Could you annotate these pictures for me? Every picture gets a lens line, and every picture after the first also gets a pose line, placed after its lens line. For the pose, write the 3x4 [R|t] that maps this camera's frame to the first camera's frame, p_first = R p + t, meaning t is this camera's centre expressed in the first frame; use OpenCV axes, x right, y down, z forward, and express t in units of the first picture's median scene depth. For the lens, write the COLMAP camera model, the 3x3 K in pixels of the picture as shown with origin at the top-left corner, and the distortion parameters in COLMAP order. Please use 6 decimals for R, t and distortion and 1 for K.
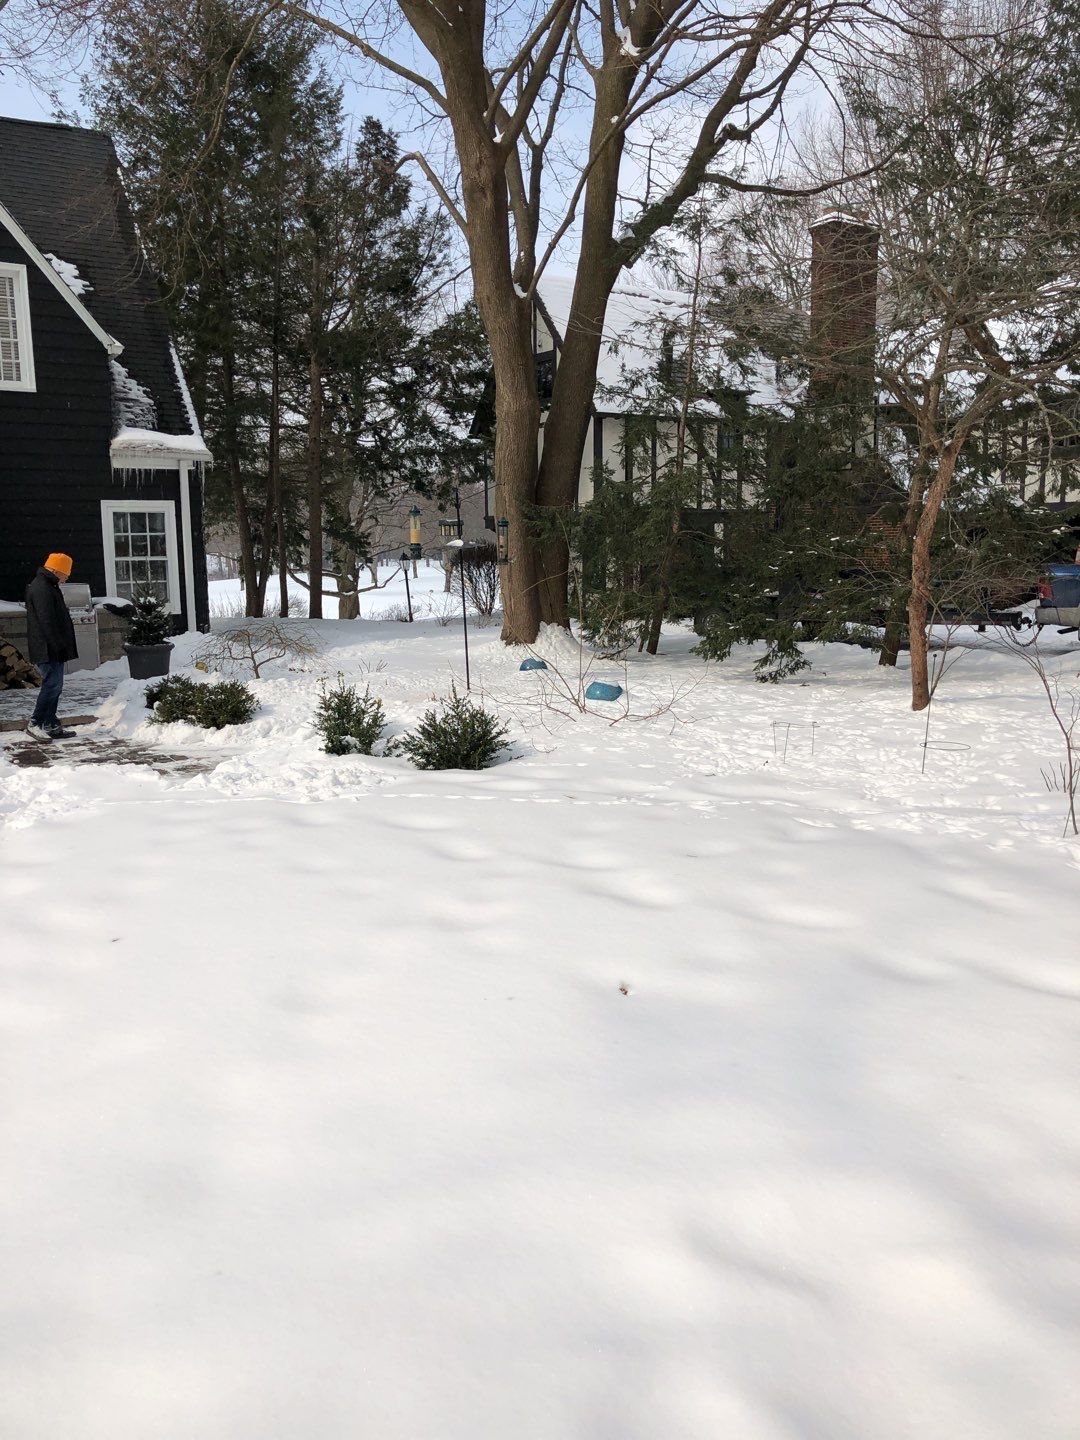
lens RADIAL K [[1169.8, 0, 532.1], [0, 1169.8, 719.2], [0, 0, 1]] dist [0.074502, -0.050205]
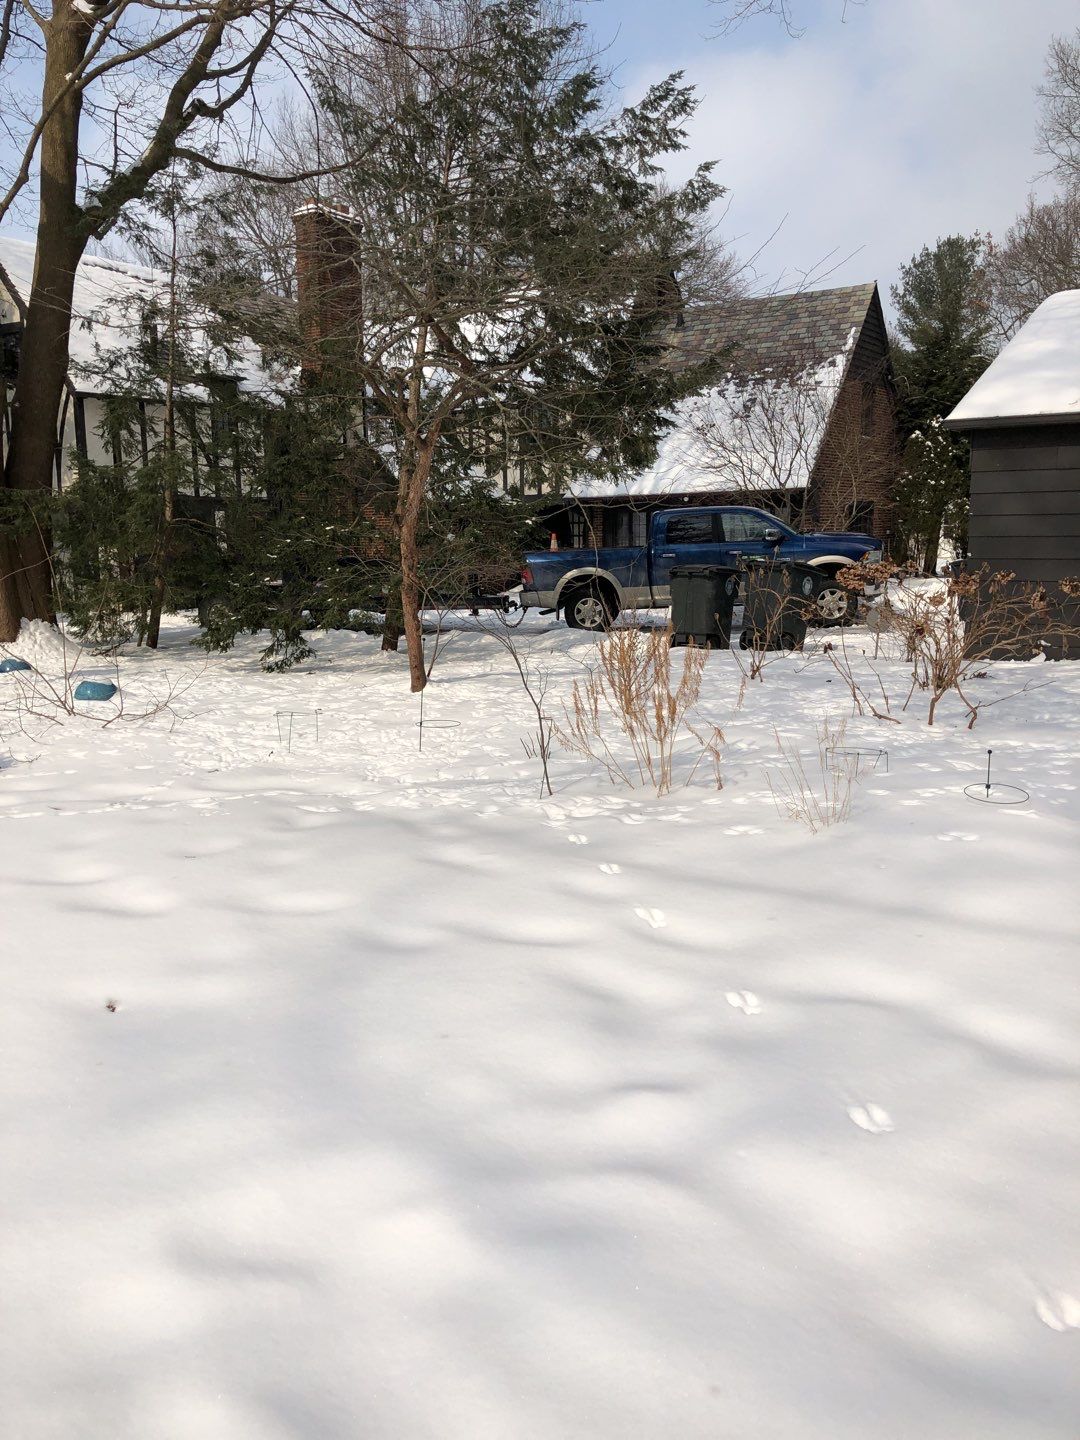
lens RADIAL K [[1169.8, 0, 532.1], [0, 1169.8, 719.2], [0, 0, 1]] dist [0.074502, -0.050205]
pose [[0.925277, -0.069408, 0.372886, 0.026183], [0.065683, 0.997582, 0.022702, 0.000136], [-0.373561, 0.003486, 0.927599, -0.004715]]
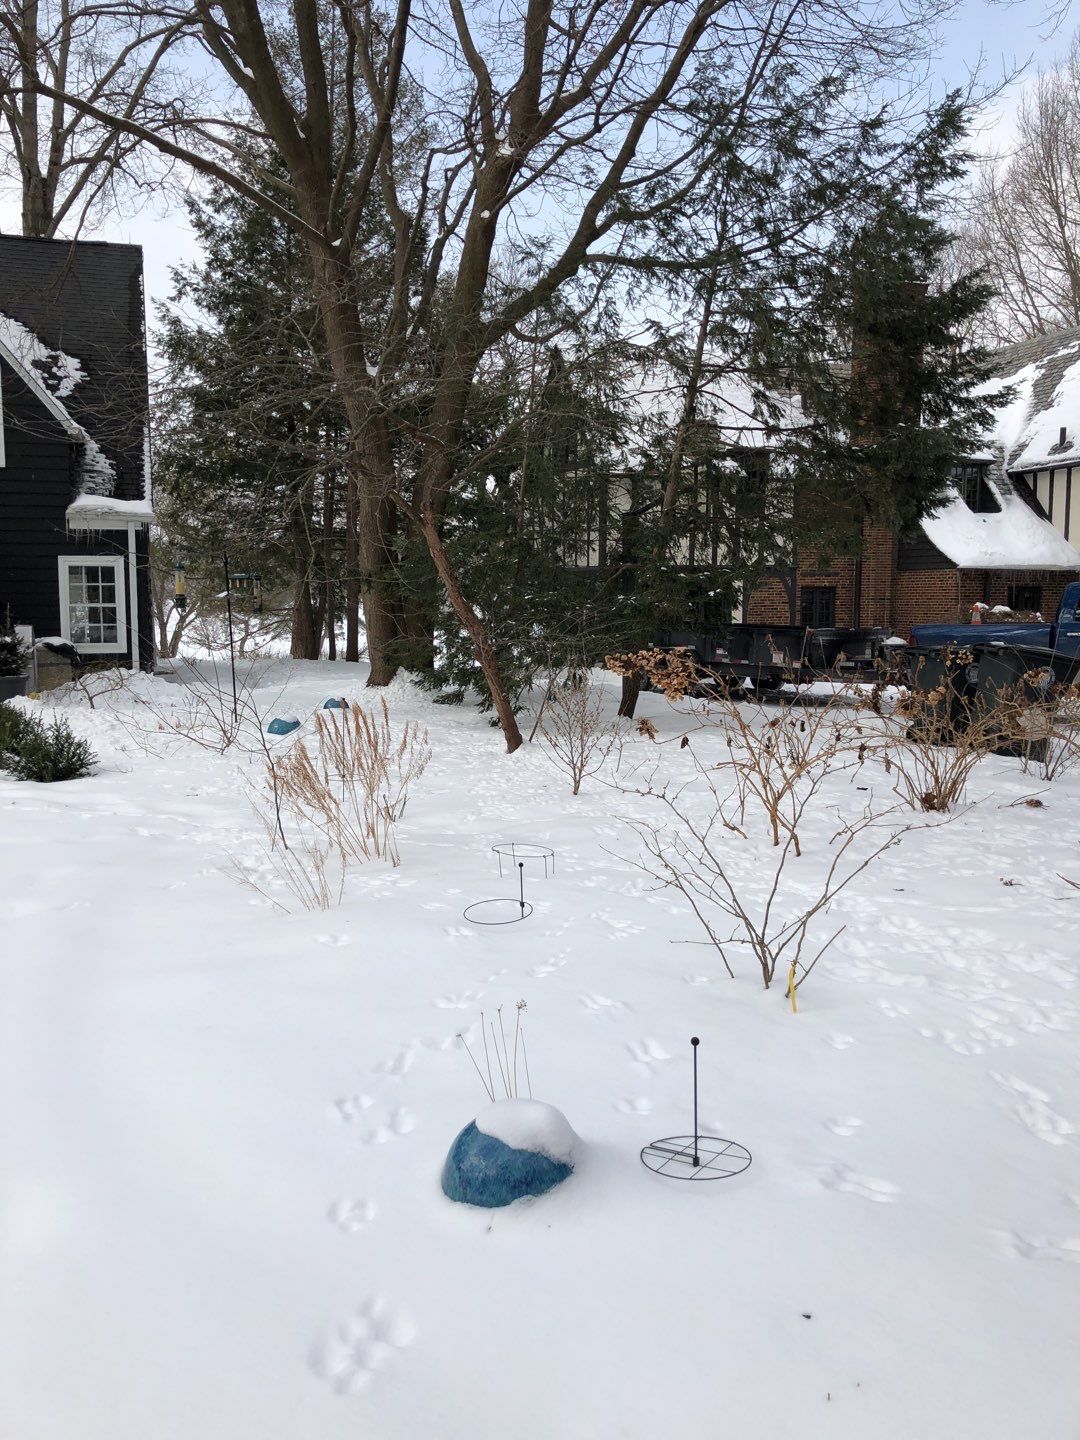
lens RADIAL K [[1169.8, 0, 532.1], [0, 1169.8, 719.2], [0, 0, 1]] dist [0.074502, -0.050205]
pose [[0.970855, 0.035570, -0.237013, 0.459511], [-0.045380, 0.998319, -0.036066, -0.000836], [0.235331, 0.045770, 0.970837, -0.037024]]
